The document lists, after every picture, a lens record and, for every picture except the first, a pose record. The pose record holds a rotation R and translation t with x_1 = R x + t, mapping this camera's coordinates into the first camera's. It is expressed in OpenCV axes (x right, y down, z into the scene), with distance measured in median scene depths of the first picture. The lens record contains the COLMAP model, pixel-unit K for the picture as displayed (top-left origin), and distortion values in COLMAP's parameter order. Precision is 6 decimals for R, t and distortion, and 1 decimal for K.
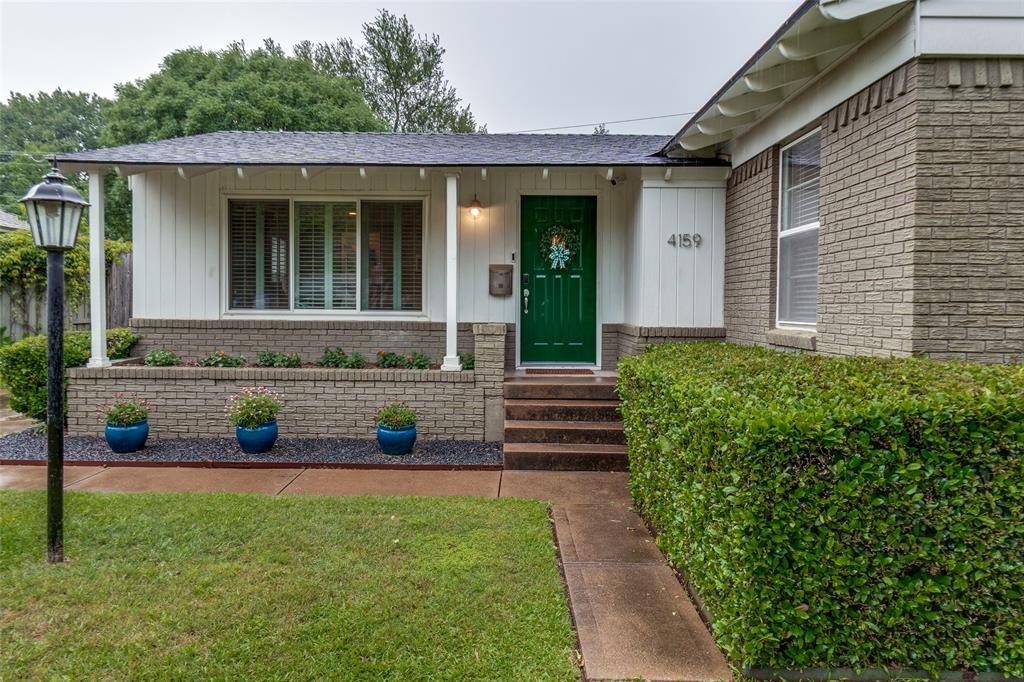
lens RADIAL K [[692.5, 0, 511.6], [0, 692.5, 334.5], [0, 0, 1]] dist [-0.003125, -0.000404]
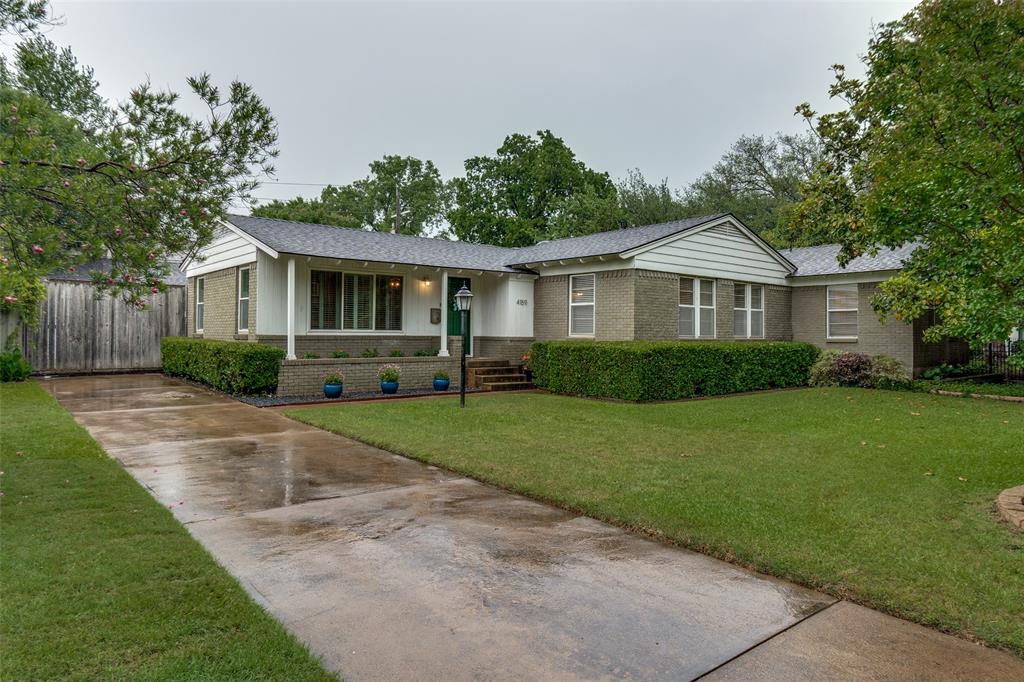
lens RADIAL K [[692.5, 0, 512.0], [0, 692.5, 338.8], [0, 0, 1]] dist [-0.003125, -0.000404]
pose [[0.748545, -0.008540, 0.663029, -1.250951], [0.023993, 0.999611, -0.014212, 0.028202], [-0.662649, 0.026546, 0.748459, -0.744300]]
